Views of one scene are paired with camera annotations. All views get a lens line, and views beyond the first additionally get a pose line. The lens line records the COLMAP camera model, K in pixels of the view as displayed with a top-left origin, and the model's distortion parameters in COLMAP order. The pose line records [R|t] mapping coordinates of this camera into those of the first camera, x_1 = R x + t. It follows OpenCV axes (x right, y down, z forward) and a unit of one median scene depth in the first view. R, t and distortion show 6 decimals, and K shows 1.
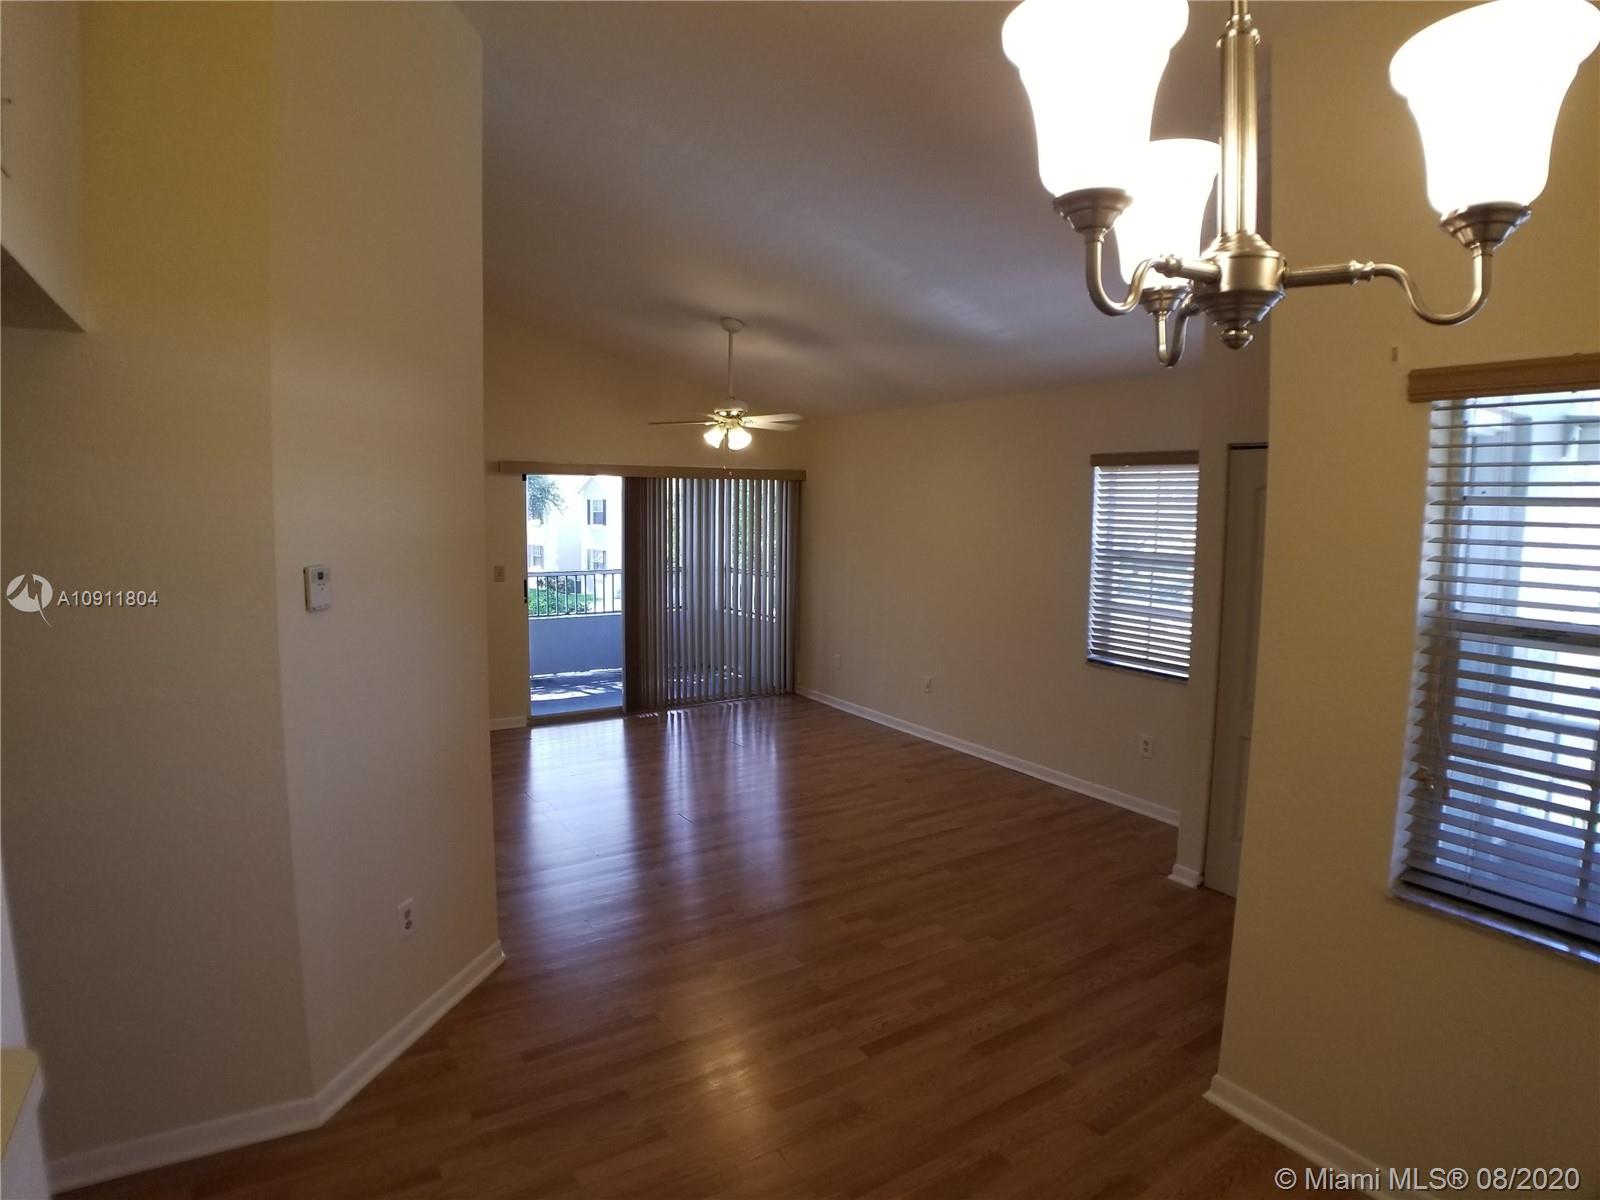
lens RADIAL K [[862.8, 0, 740.8], [0, 862.8, 580.6], [0, 0, 1]] dist [-0.074845, -0.000639]
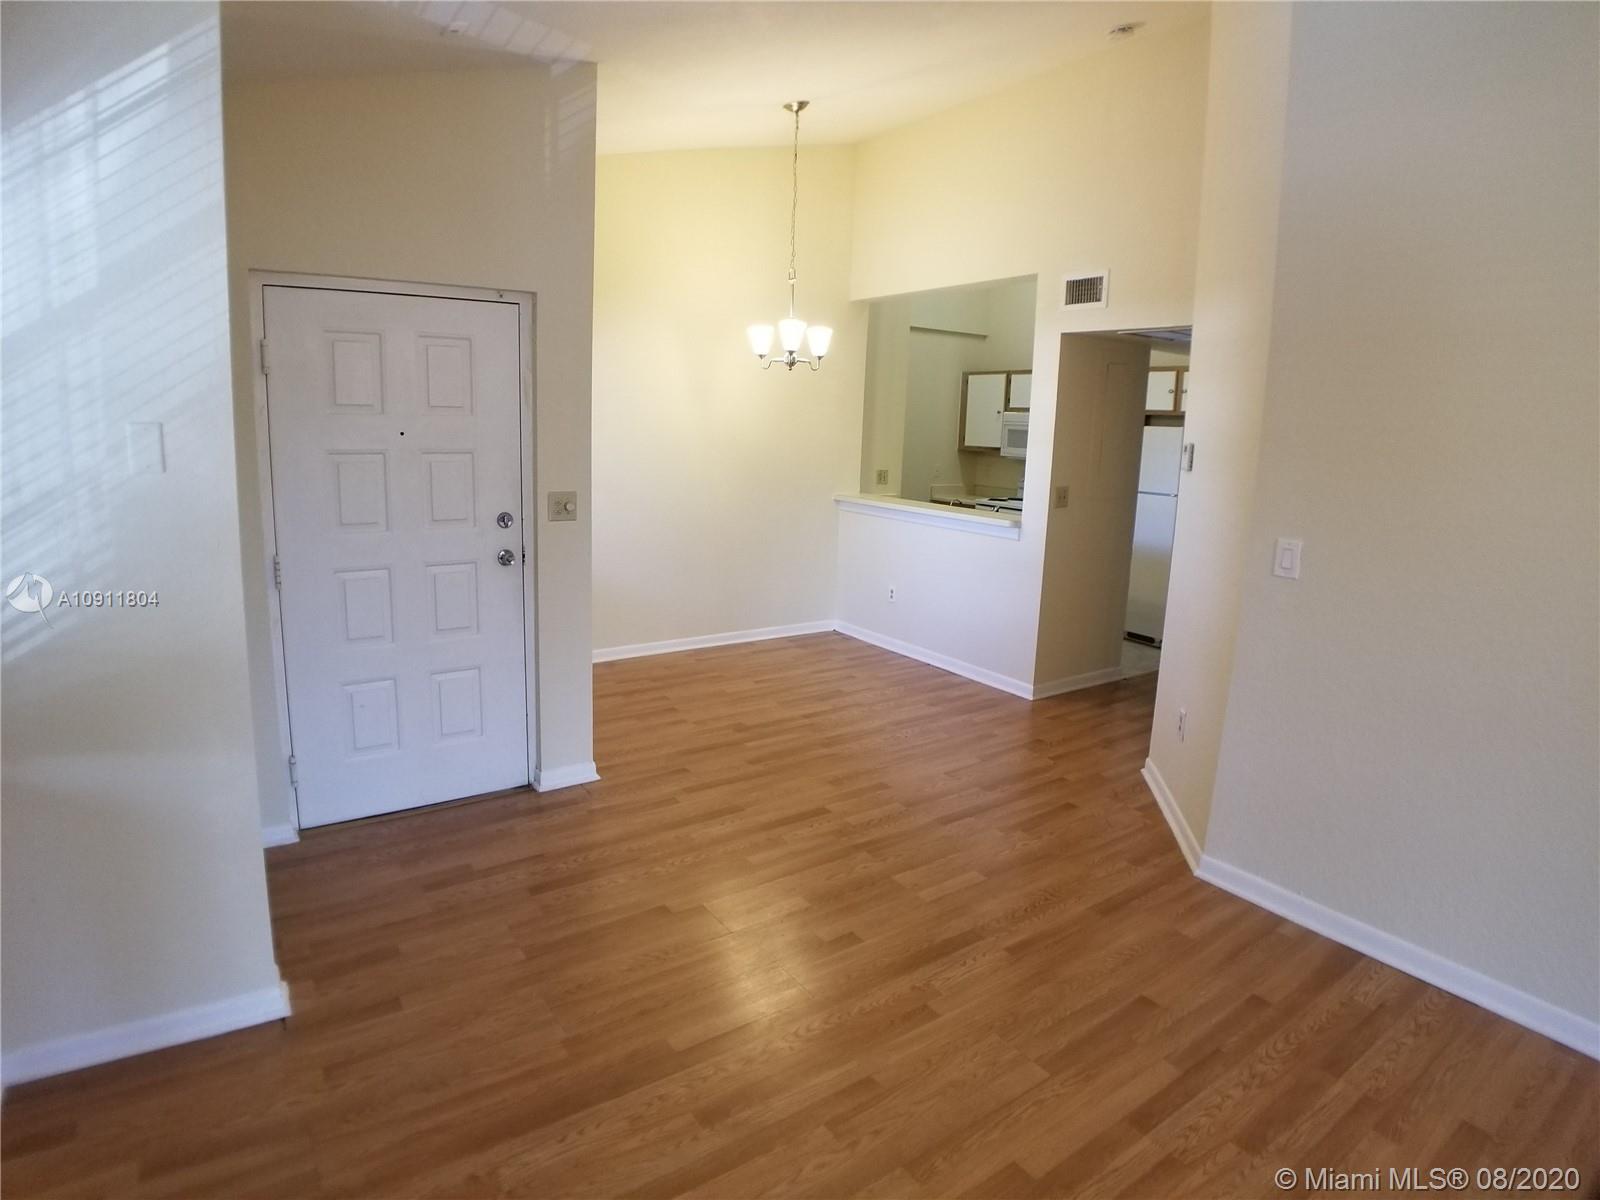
lens RADIAL K [[853.2, 0, 766.0], [0, 853.2, 576.4], [0, 0, 1]] dist [-0.083801, 0.008886]
pose [[-0.996863, -0.024537, -0.075244, 0.325596], [-0.043674, 0.963411, 0.264445, -0.121745], [0.066002, 0.266902, -0.961461, 2.006388]]
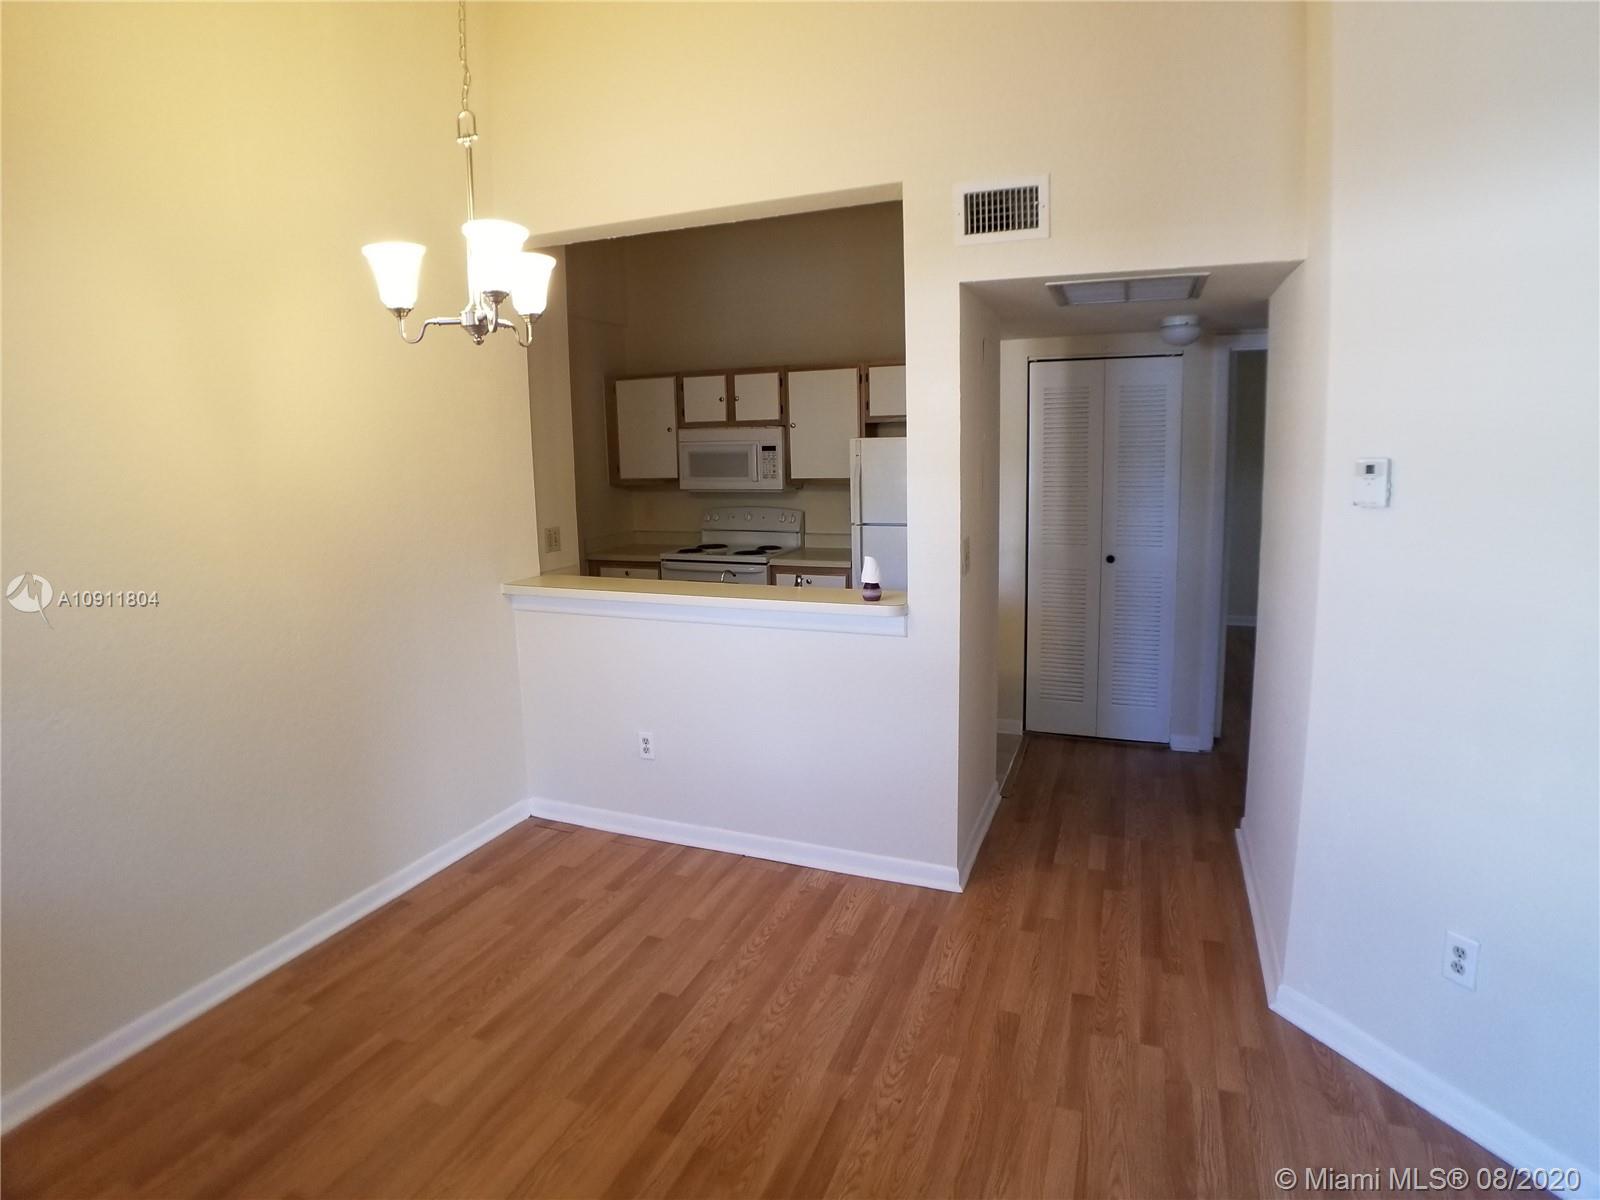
lens RADIAL K [[862.9, 0, 781.3], [0, 862.9, 559.3], [0, 0, 1]] dist [-0.070712, -0.000441]
pose [[-0.787204, 0.089754, -0.610126, 0.428212], [-0.037673, 0.980506, 0.192846, -0.043276], [0.615540, 0.174795, -0.768477, 1.046962]]
